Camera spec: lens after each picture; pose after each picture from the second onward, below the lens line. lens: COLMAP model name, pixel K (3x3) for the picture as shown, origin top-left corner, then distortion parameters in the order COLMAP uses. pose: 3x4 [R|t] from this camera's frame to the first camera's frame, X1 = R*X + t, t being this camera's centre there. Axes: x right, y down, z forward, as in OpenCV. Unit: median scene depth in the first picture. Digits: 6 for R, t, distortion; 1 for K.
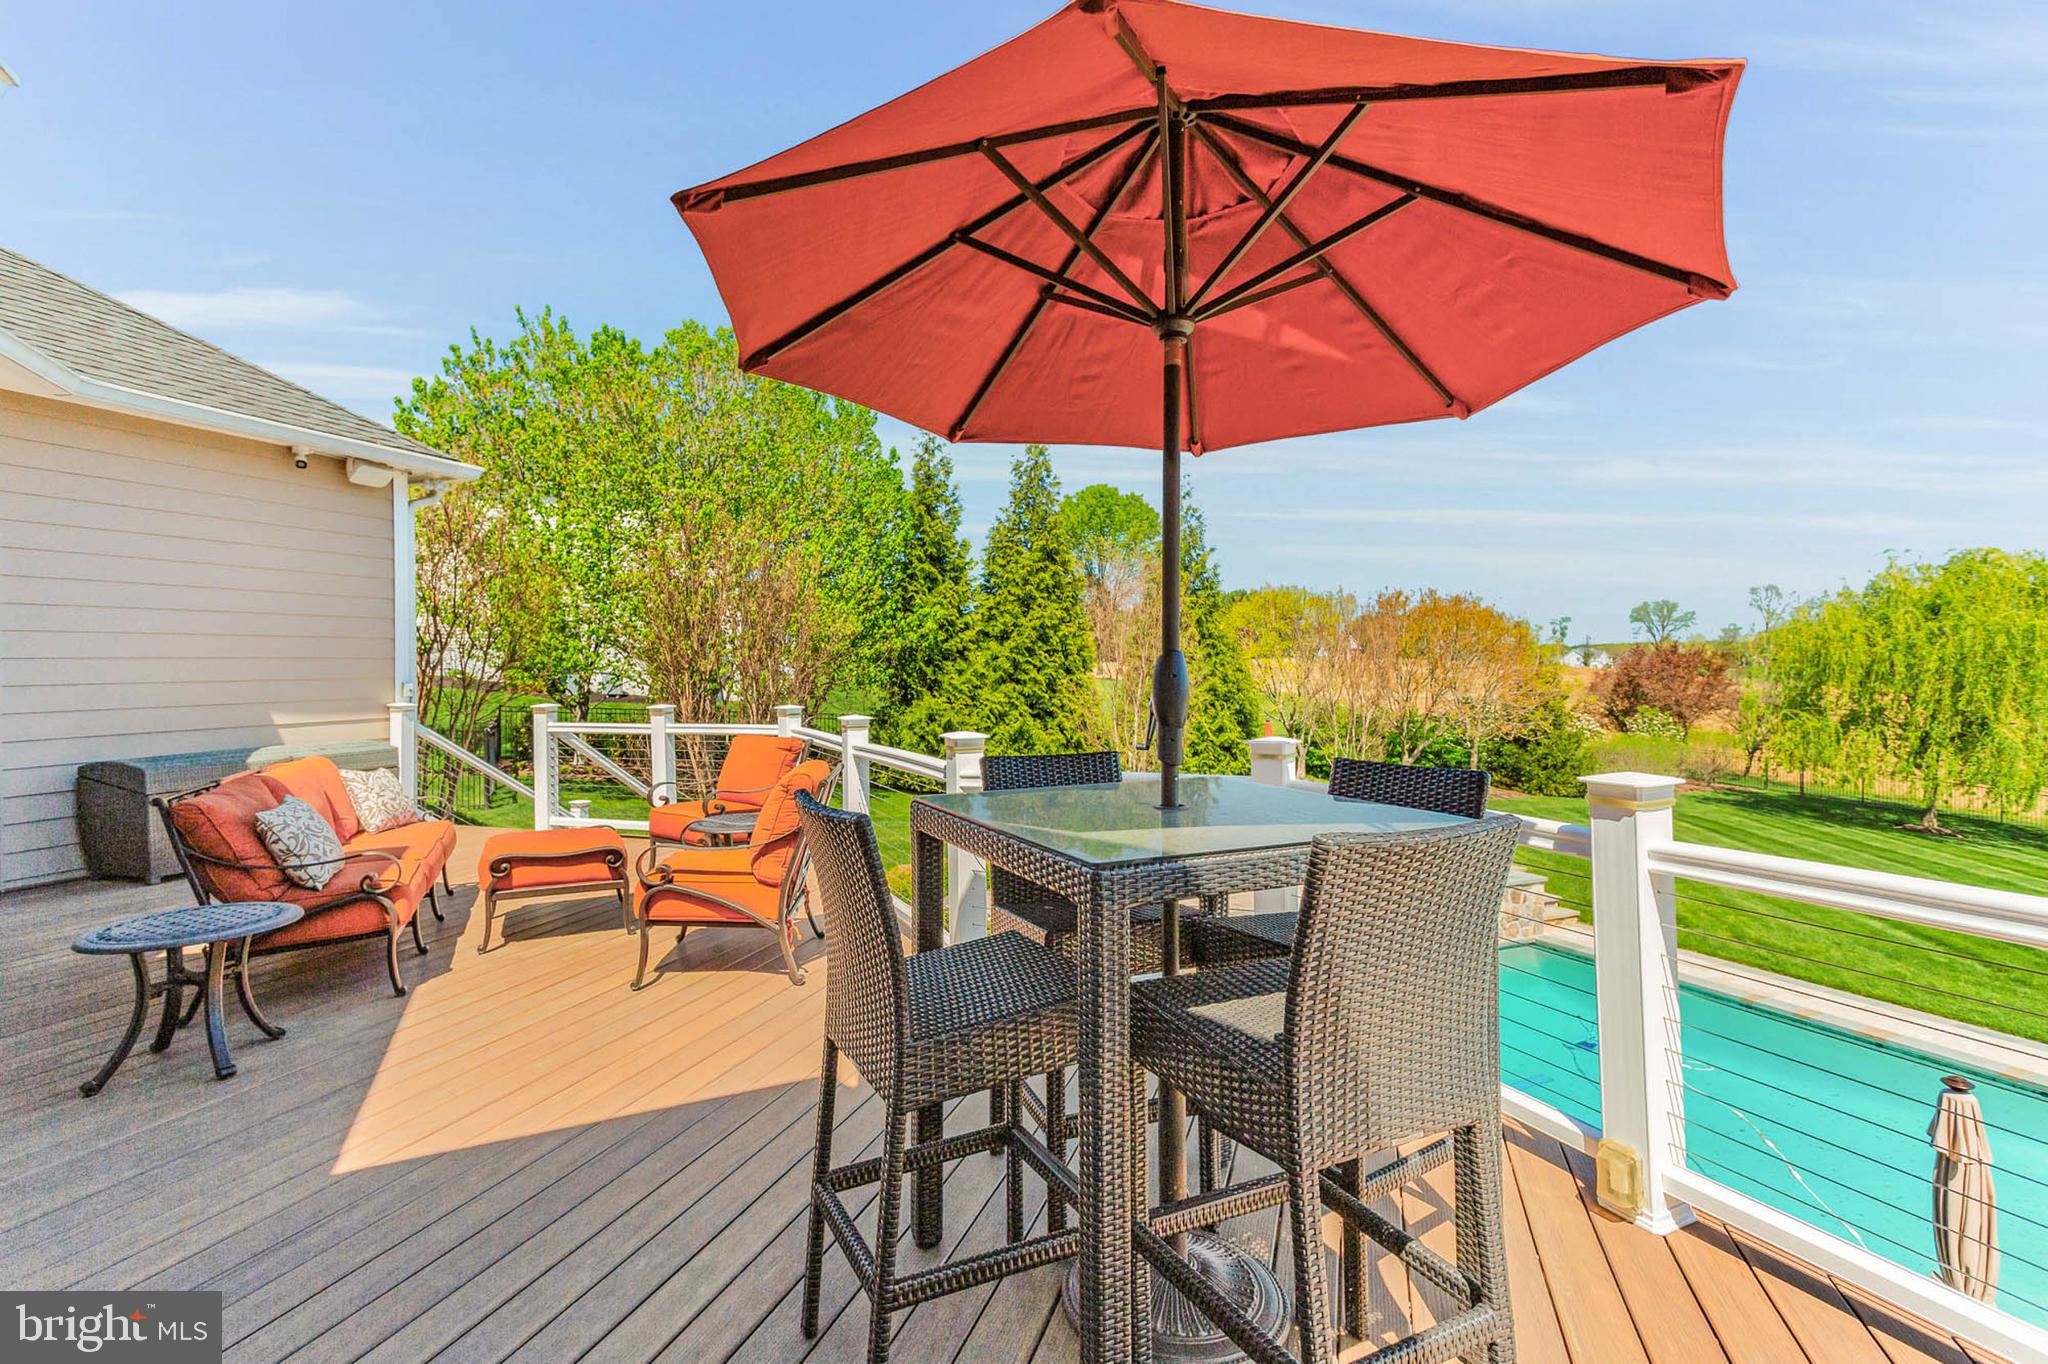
lens RADIAL K [[964.4, 0, 1000.4], [0, 964.4, 650.1], [0, 0, 1]] dist [0.028614, -0.000051]
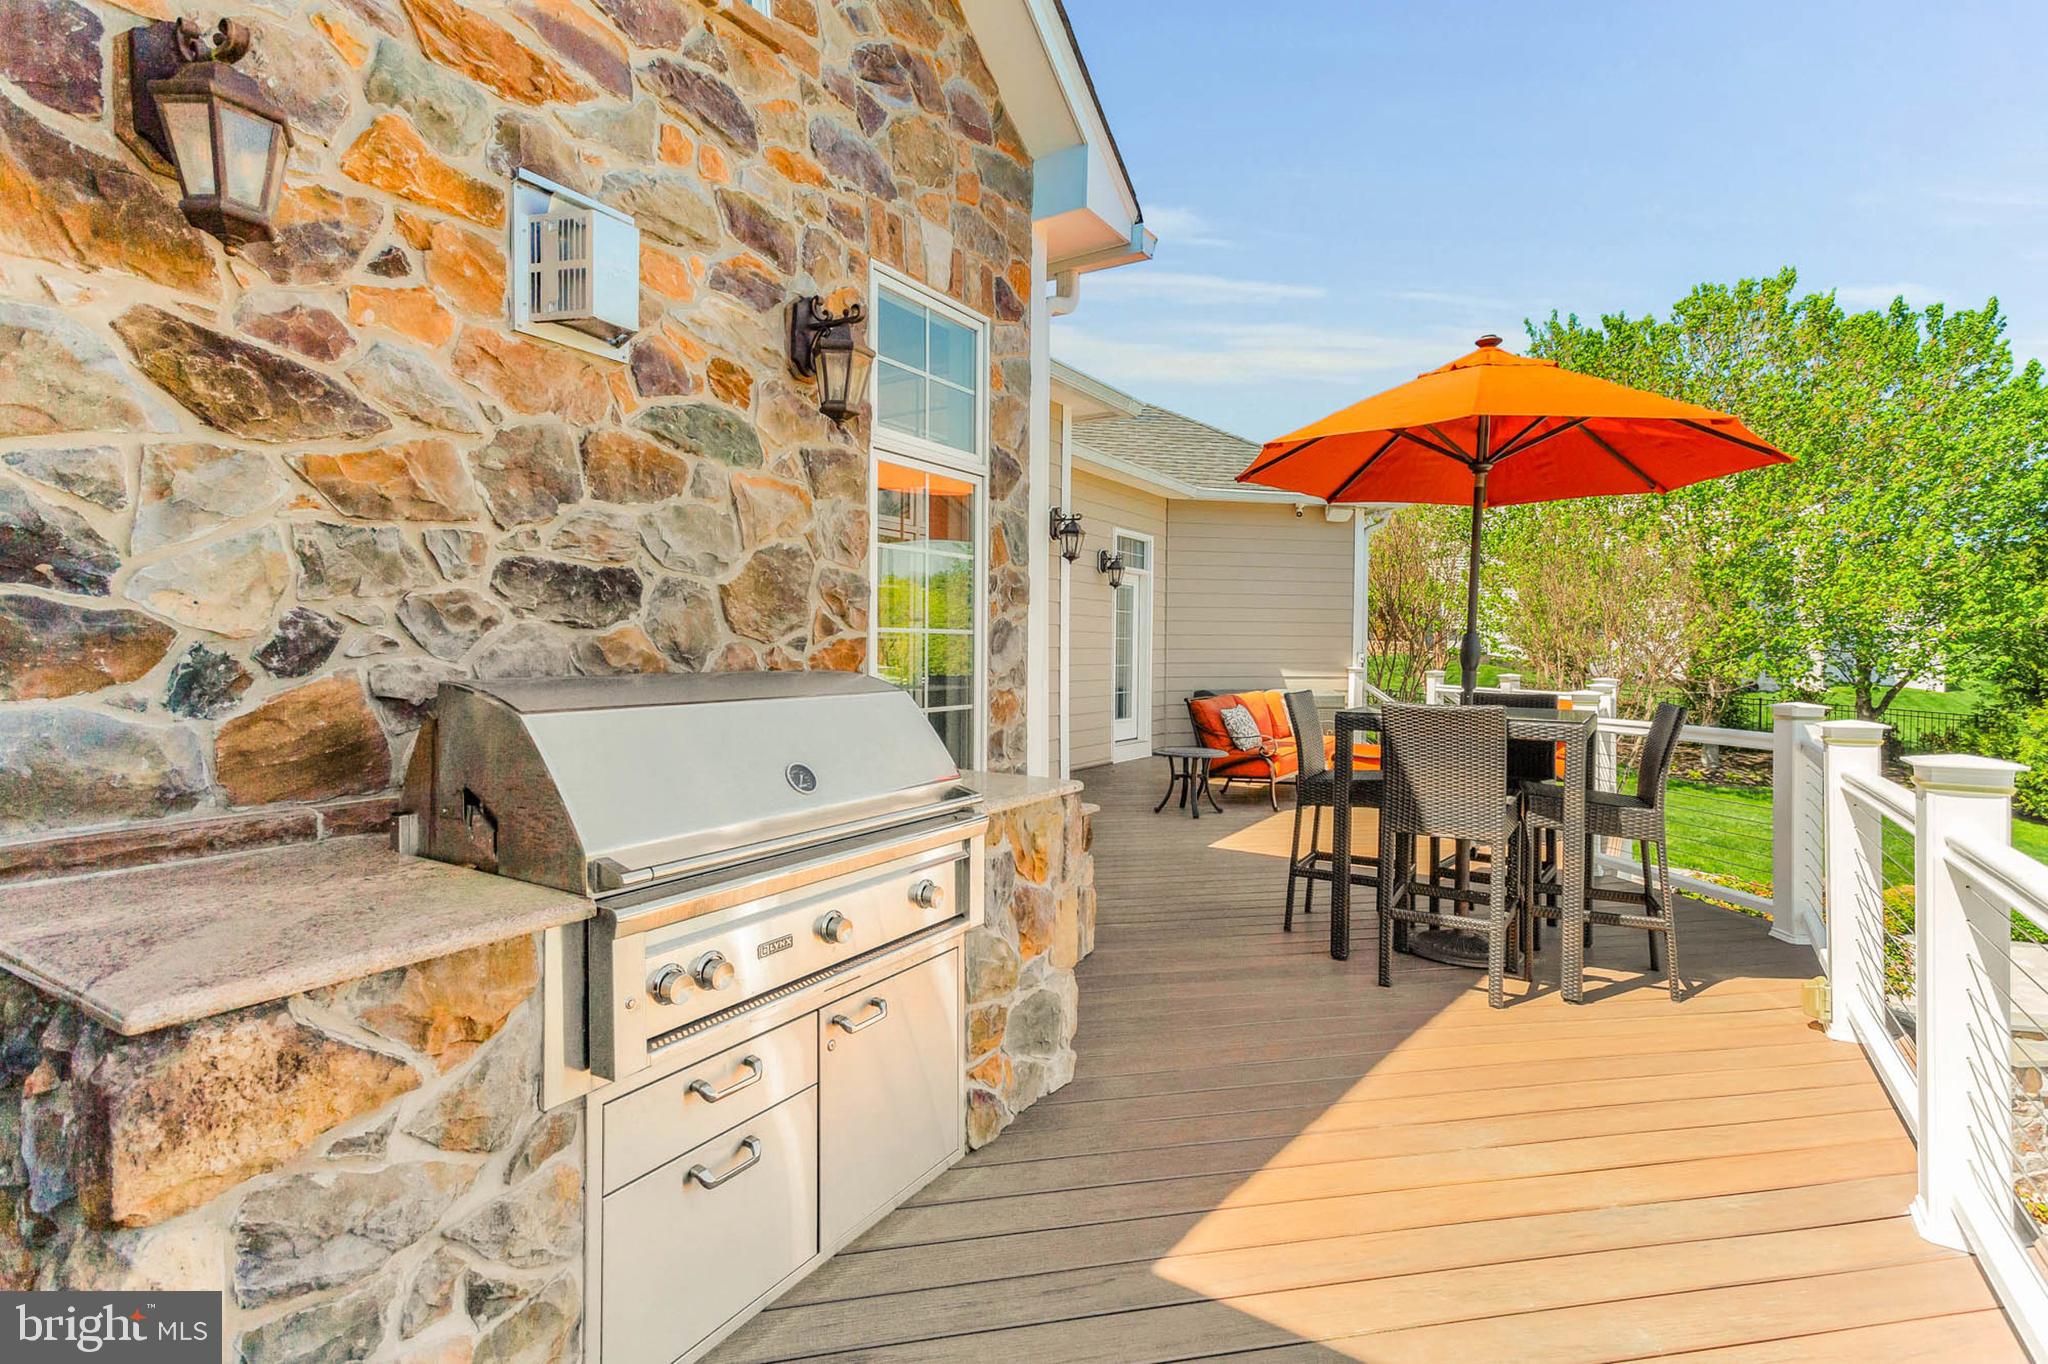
lens RADIAL K [[964.4, 0, 1020.9], [0, 964.4, 647.4], [0, 0, 1]] dist [0.028614, -0.000051]
pose [[0.543240, 0.016965, -0.839406, 0.550913], [-0.002565, 0.999825, 0.018547, -0.001763], [0.839574, -0.007923, 0.543188, -0.352754]]
